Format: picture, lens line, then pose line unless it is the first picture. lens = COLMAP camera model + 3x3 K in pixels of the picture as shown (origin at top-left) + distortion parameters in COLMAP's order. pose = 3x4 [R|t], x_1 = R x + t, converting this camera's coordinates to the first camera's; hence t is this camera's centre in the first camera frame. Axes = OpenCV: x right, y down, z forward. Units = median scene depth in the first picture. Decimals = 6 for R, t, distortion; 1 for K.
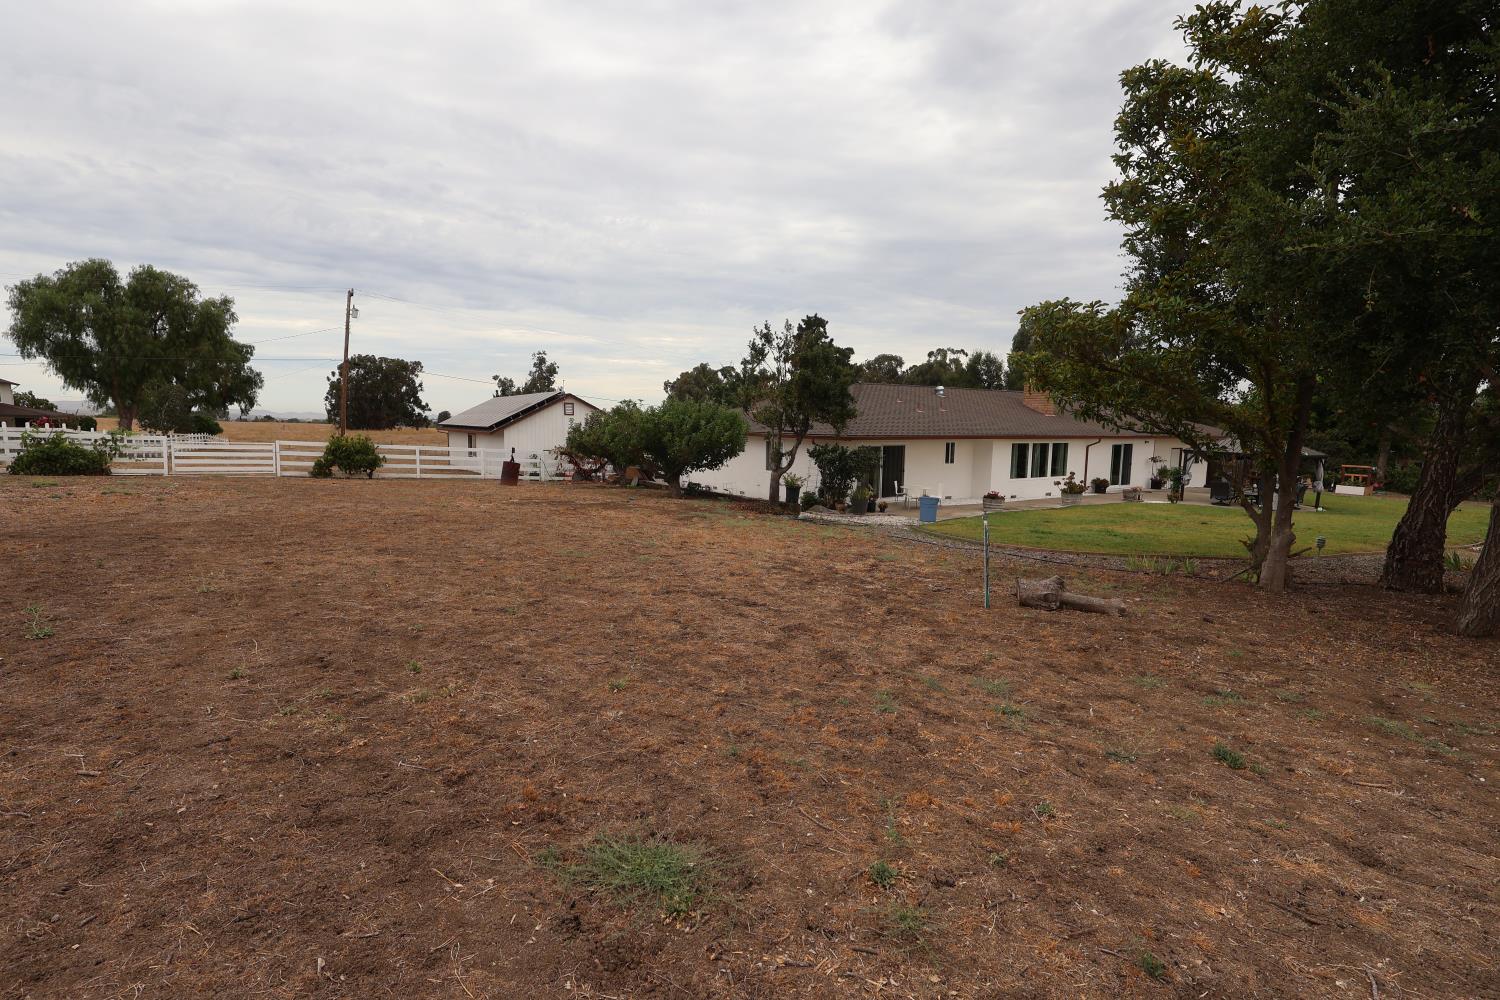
lens RADIAL K [[690.8, 0, 747.8], [0, 690.8, 504.9], [0, 0, 1]] dist [0.000460, 0.000808]
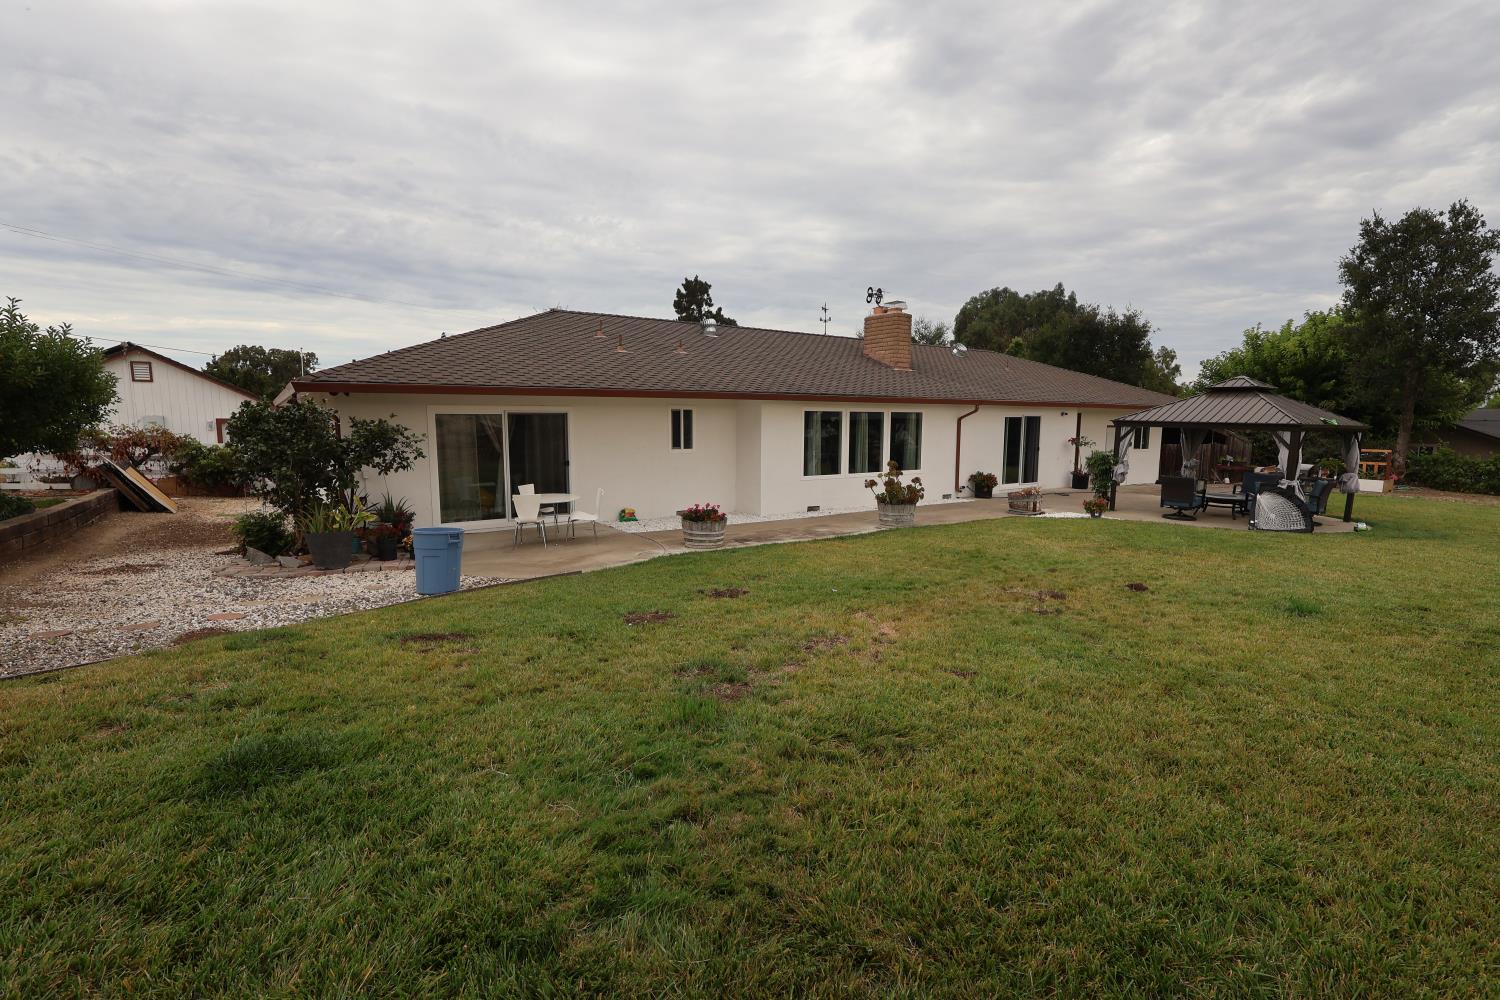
lens RADIAL K [[690.8, 0, 747.8], [0, 690.8, 504.9], [0, 0, 1]] dist [0.000460, 0.000808]
pose [[0.999121, -0.015476, 0.038948, 0.296943], [0.015356, 0.999876, 0.003361, -0.016579], [-0.038995, -0.002760, 0.999236, 0.429904]]
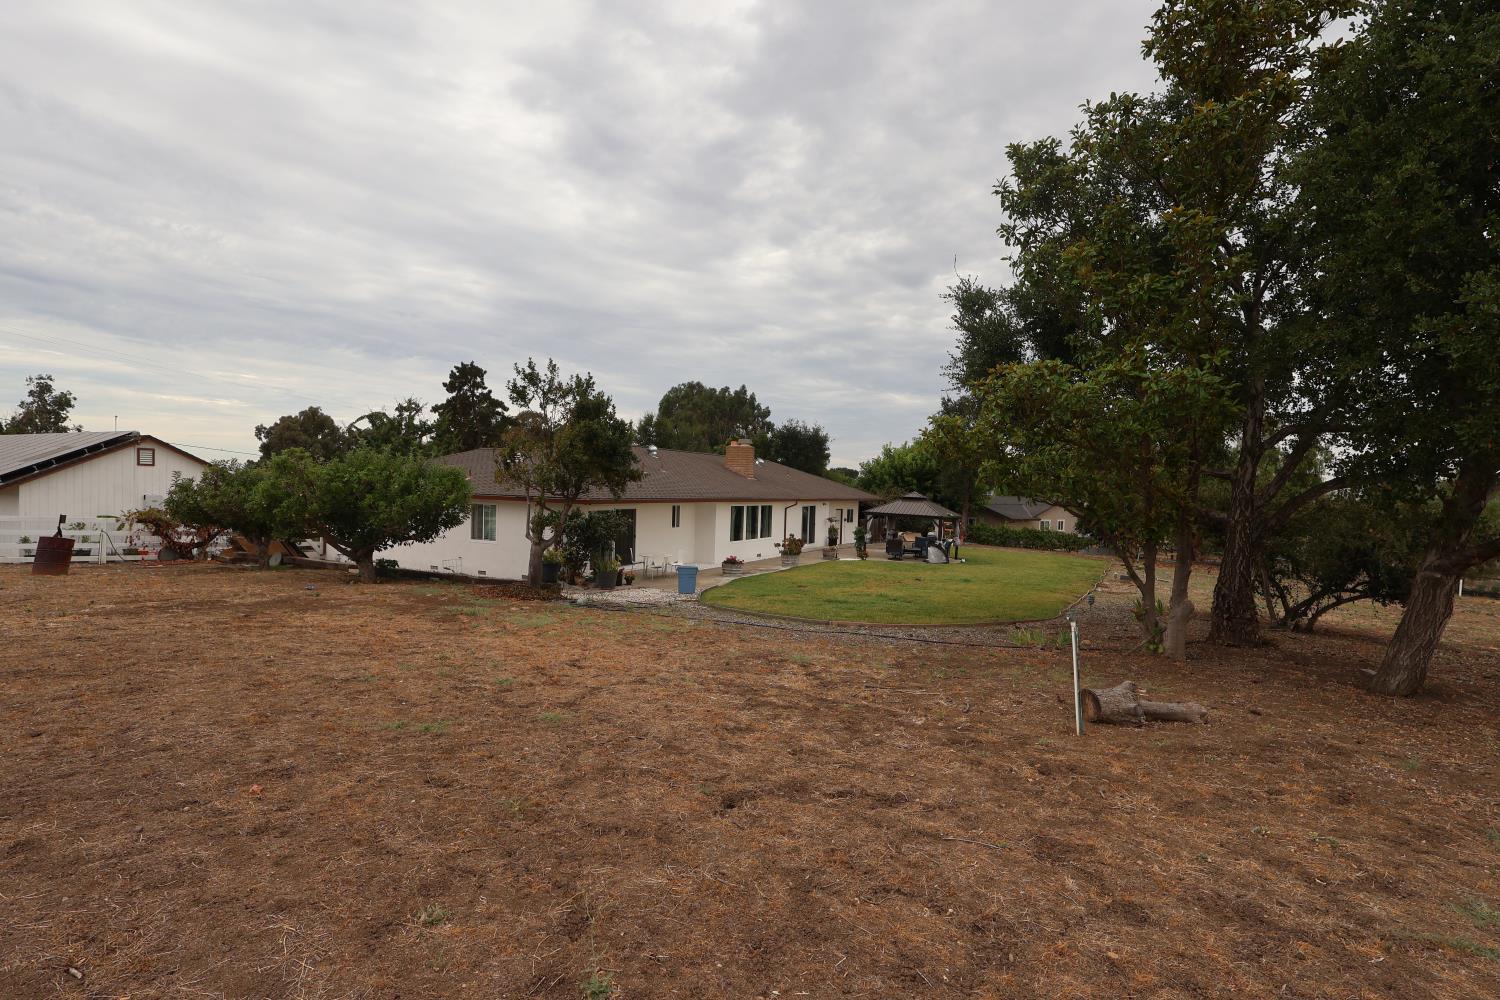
lens RADIAL K [[690.8, 0, 747.8], [0, 690.8, 504.9], [0, 0, 1]] dist [0.000460, 0.000808]
pose [[0.871394, -0.000186, 0.490584, -0.082886], [0.041496, 0.996444, -0.073329, -0.015473], [-0.488826, 0.084255, 0.868303, 0.110477]]
